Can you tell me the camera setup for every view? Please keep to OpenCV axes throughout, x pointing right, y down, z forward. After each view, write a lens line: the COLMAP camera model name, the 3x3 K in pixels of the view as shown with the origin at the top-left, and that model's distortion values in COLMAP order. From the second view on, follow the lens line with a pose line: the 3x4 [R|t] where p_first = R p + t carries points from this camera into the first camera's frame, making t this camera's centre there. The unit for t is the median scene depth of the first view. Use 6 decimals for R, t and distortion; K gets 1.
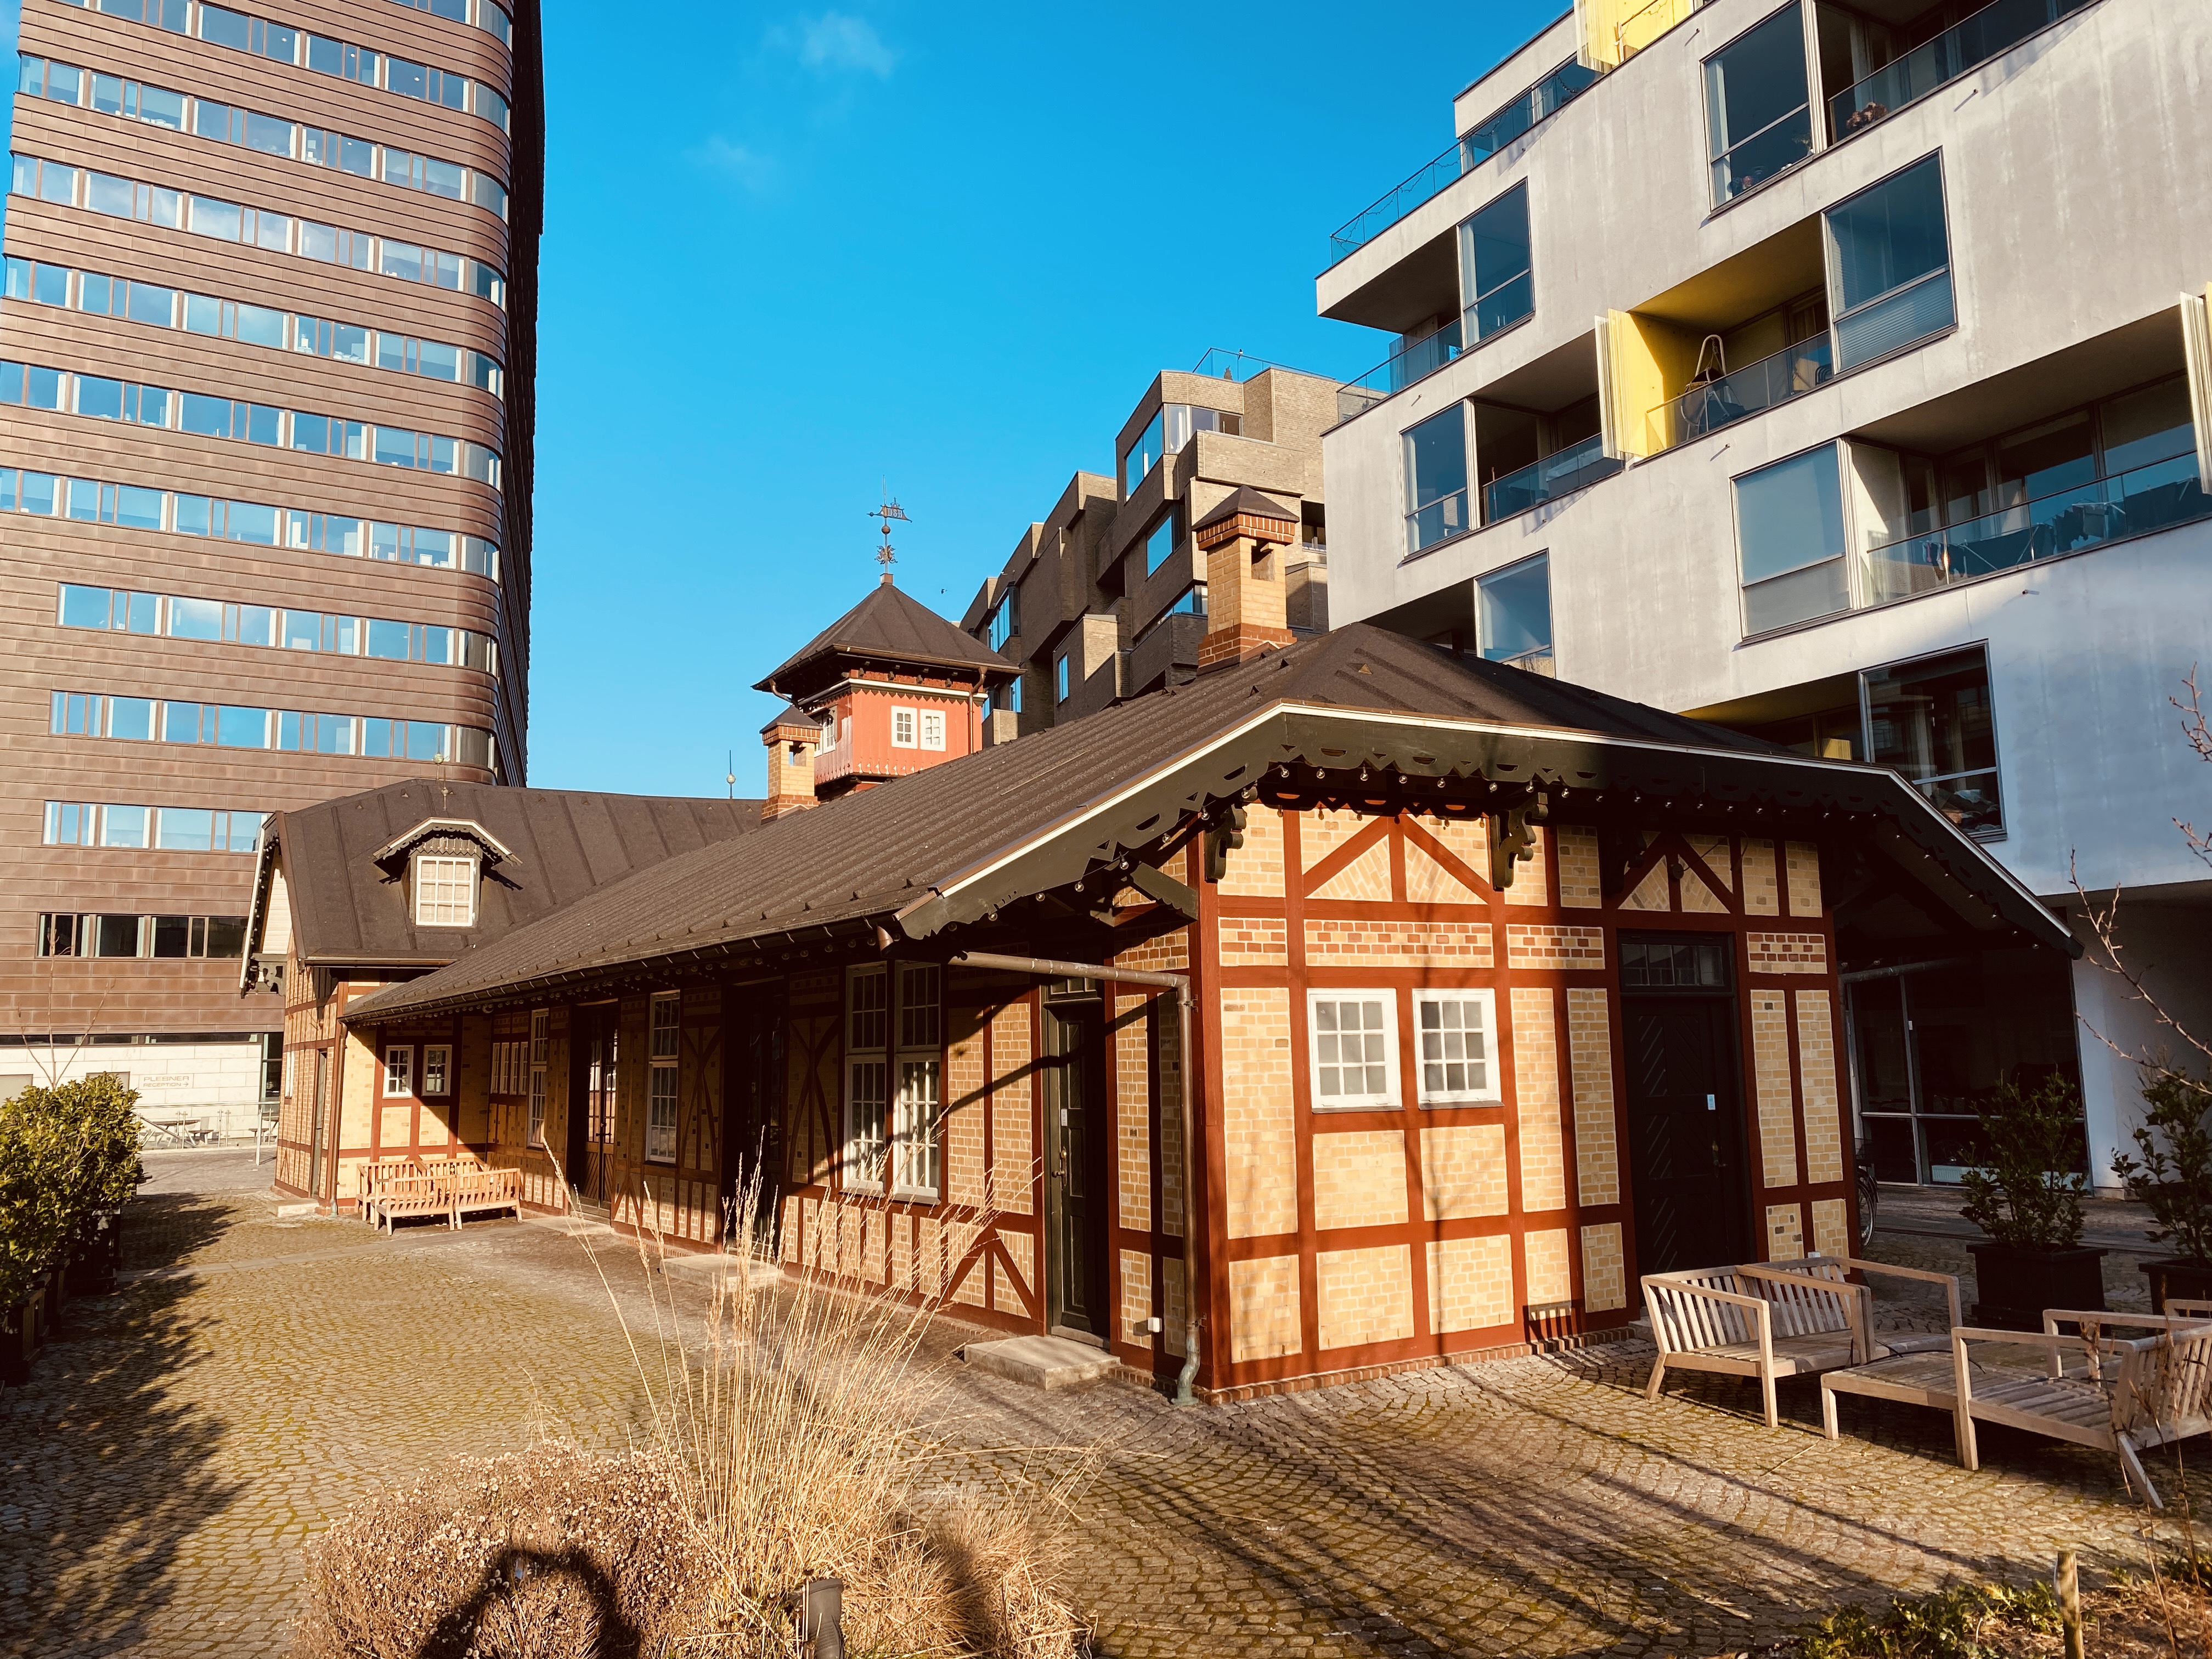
lens RADIAL K [[1698.3, 0, 1088.6], [0, 1698.3, 831.6], [0, 0, 1]] dist [0.046340, -0.048045]
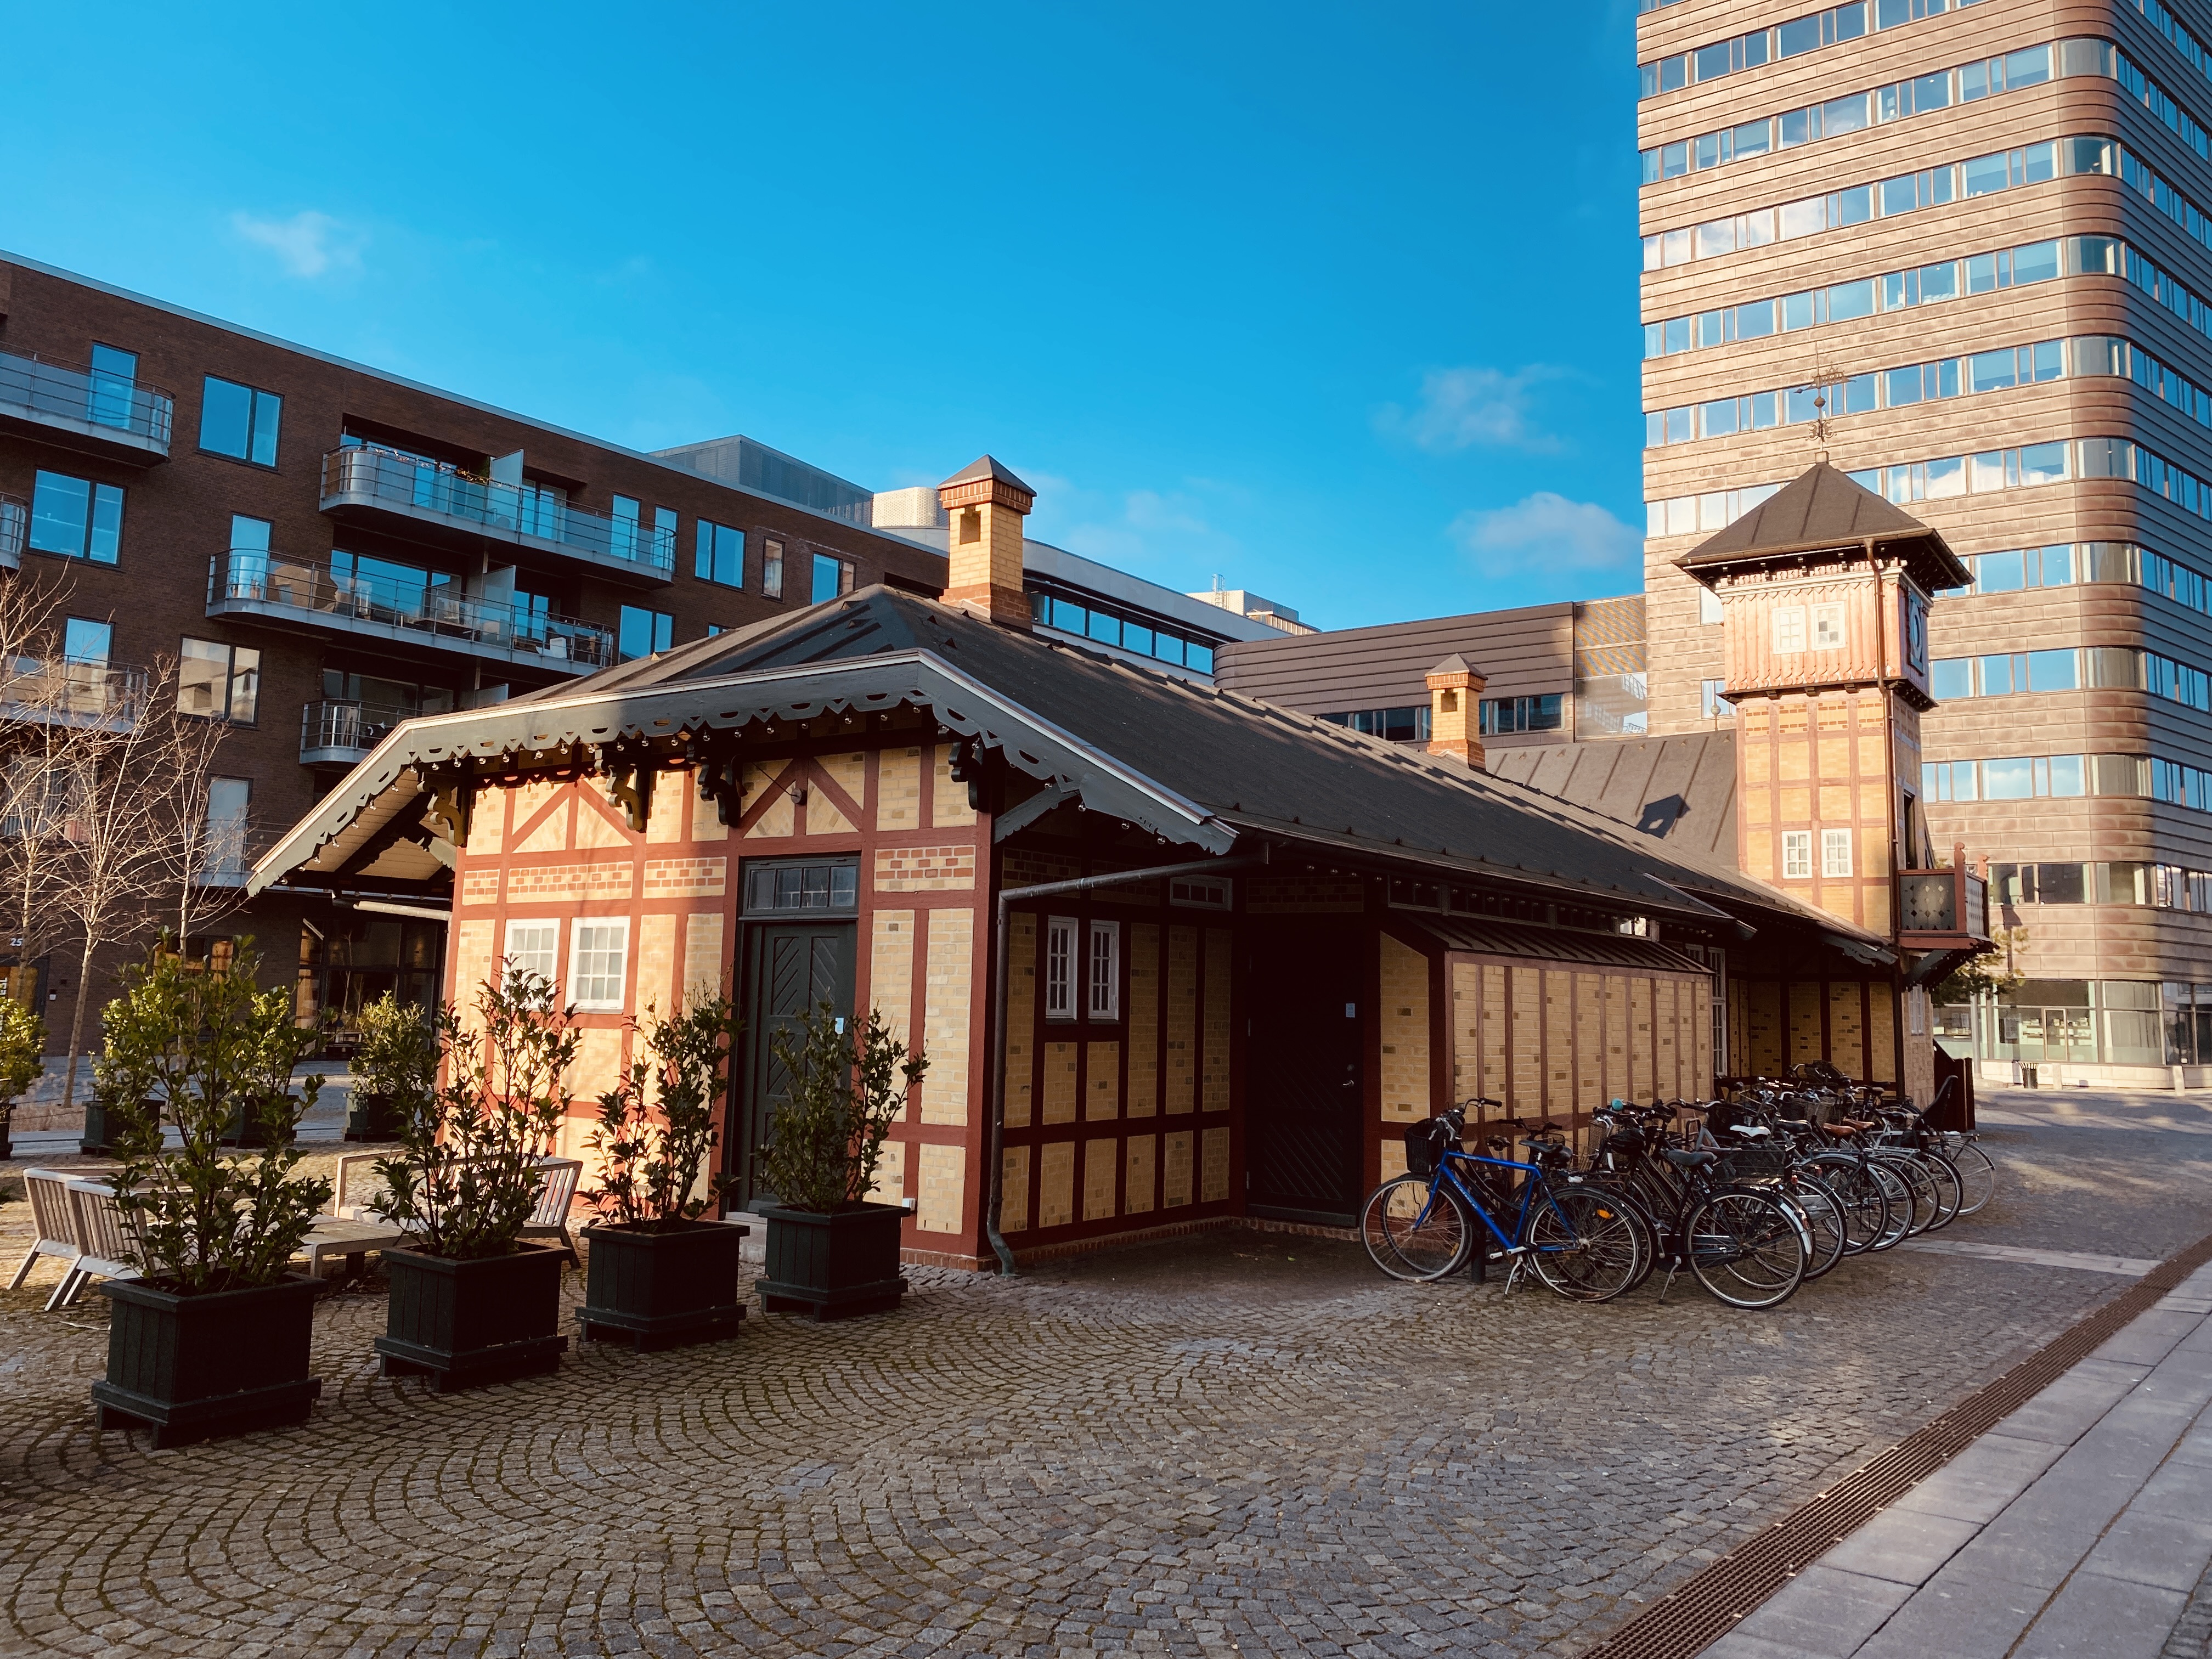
lens RADIAL K [[1698.3, 0, 1116.0], [0, 1698.3, 813.4], [0, 0, 1]] dist [0.046340, -0.048045]
pose [[0.393906, -0.075730, -0.916026, 0.686746], [0.091181, 0.994904, -0.043042, 0.048305], [0.914617, -0.066570, 0.398803, 0.394163]]
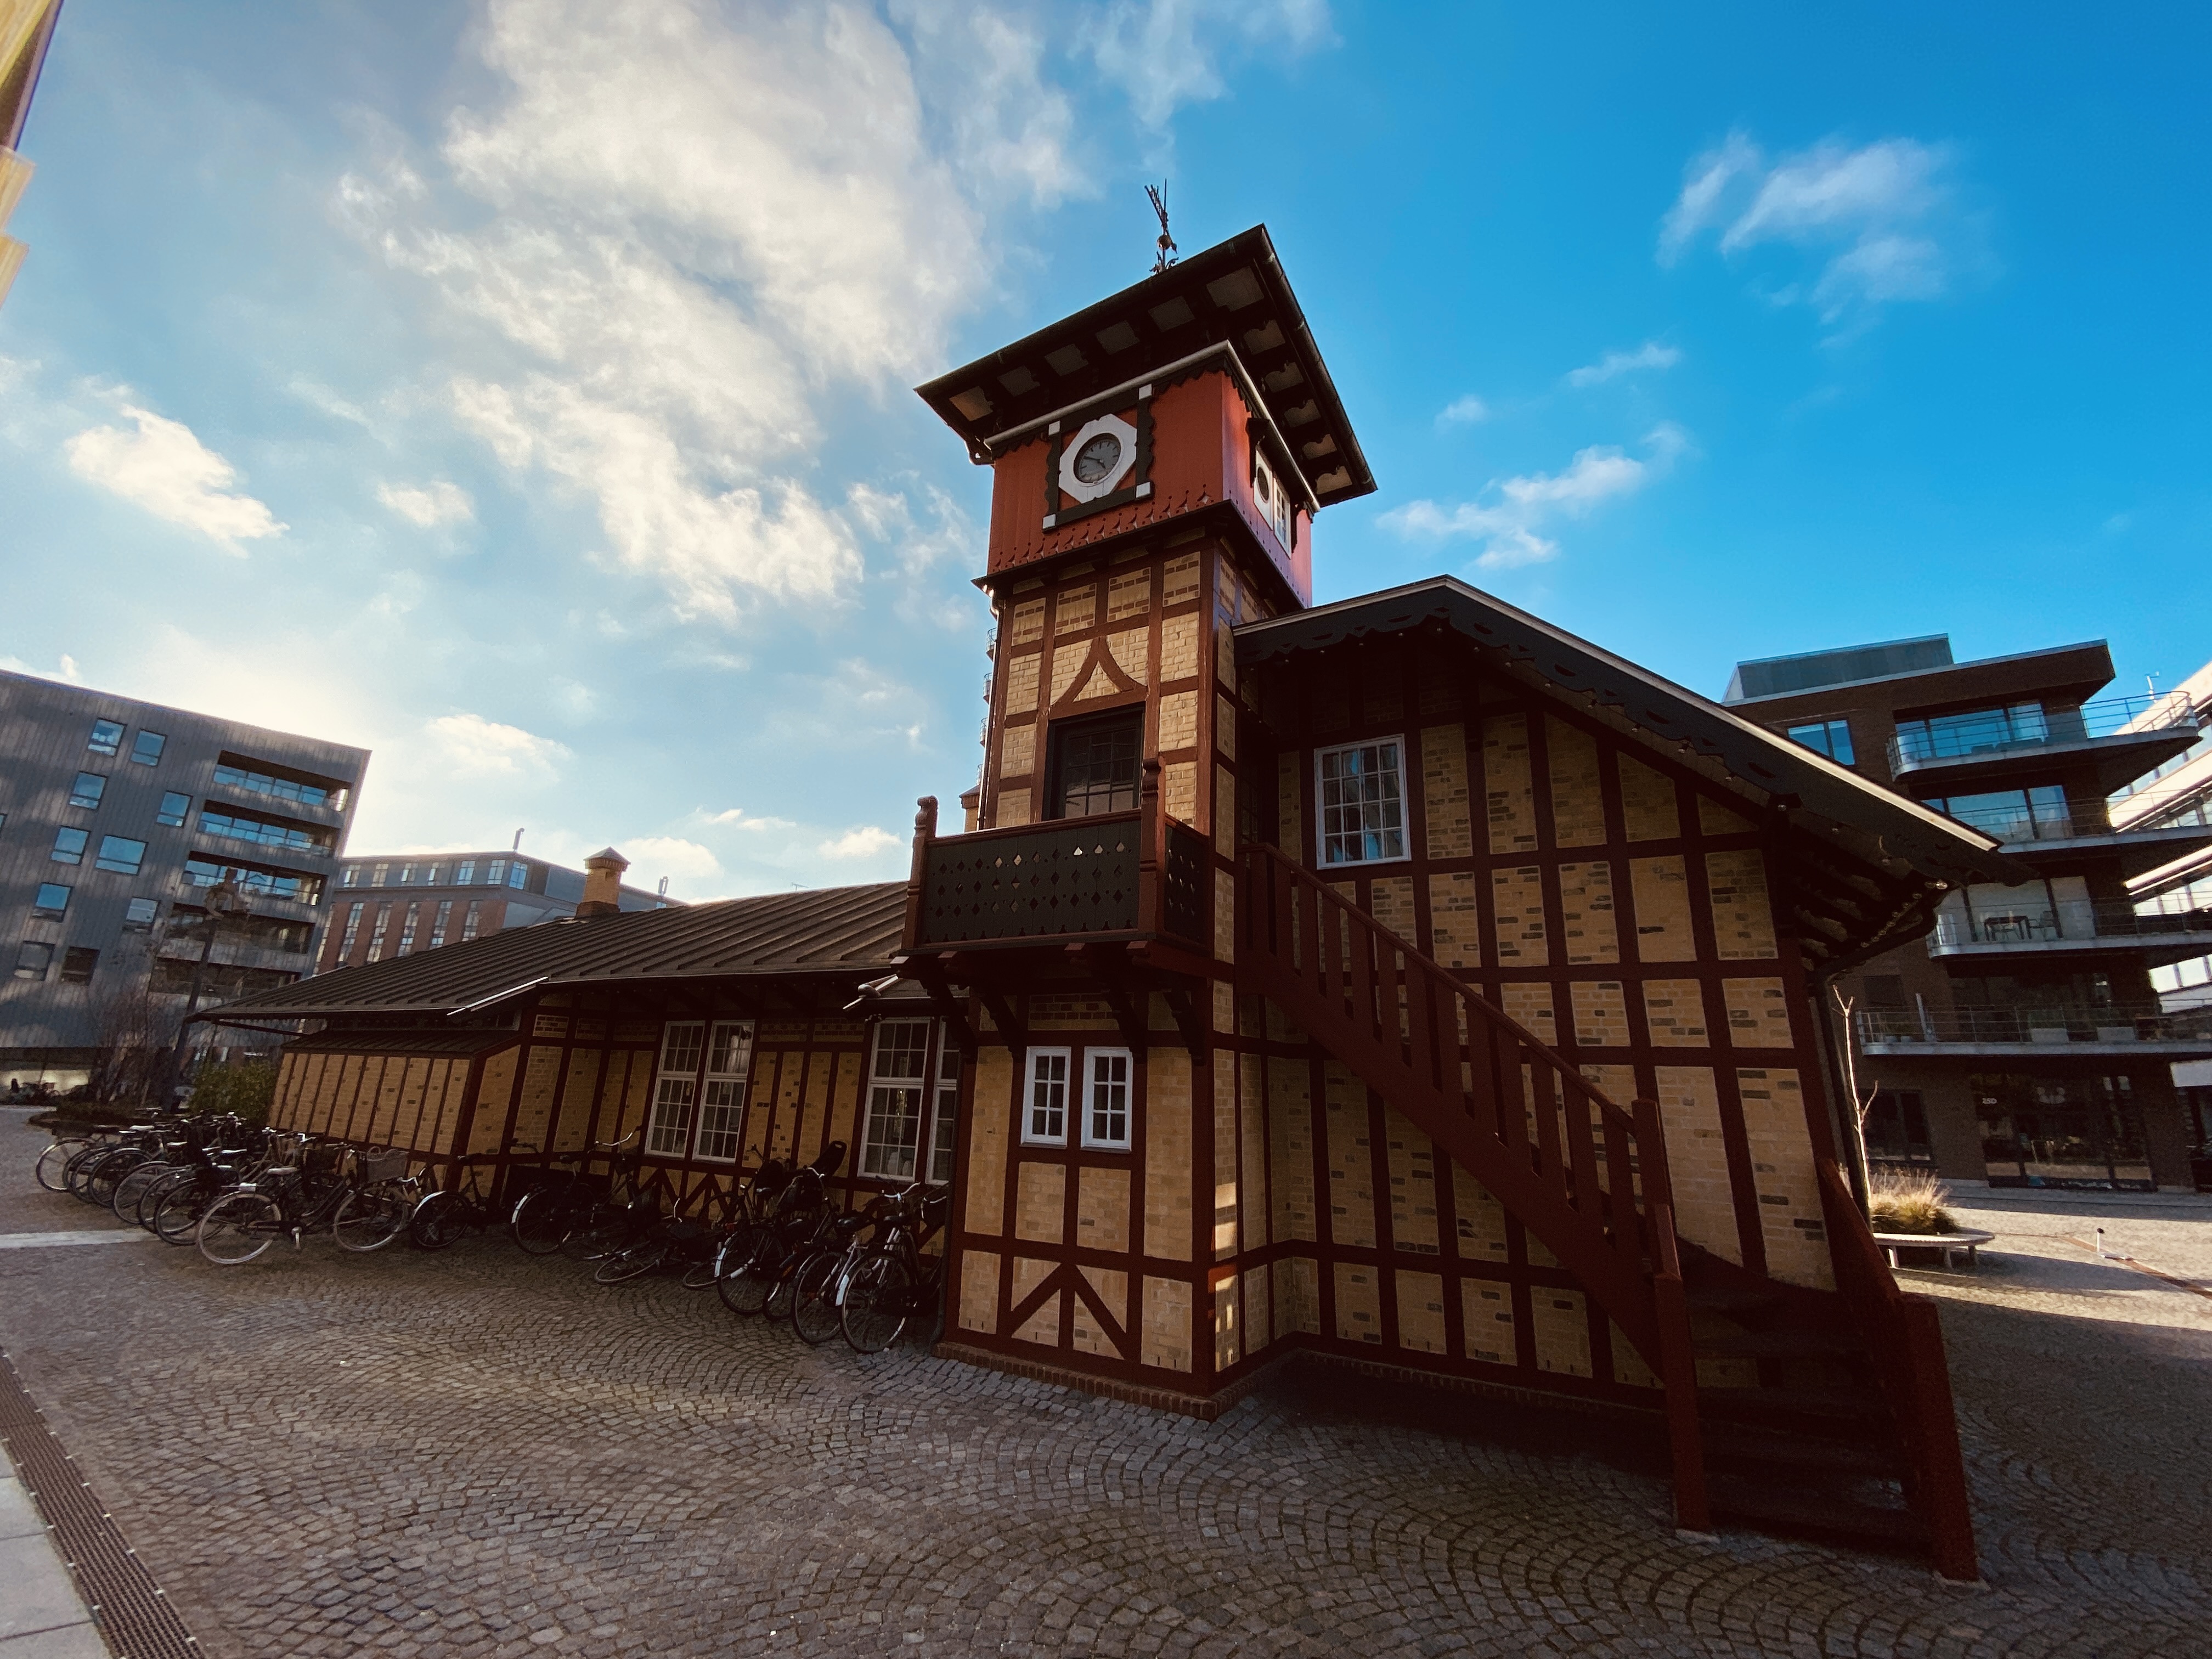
lens RADIAL K [[905.6, 0, 1100.3], [0, 905.6, 834.9], [0, 0, 1]] dist [0.016396, -0.018038]
pose [[-0.884350, -0.138047, -0.445947, 0.031607], [0.042604, 0.927423, -0.371581, 0.200738], [0.464877, -0.347607, -0.814284, 1.544754]]
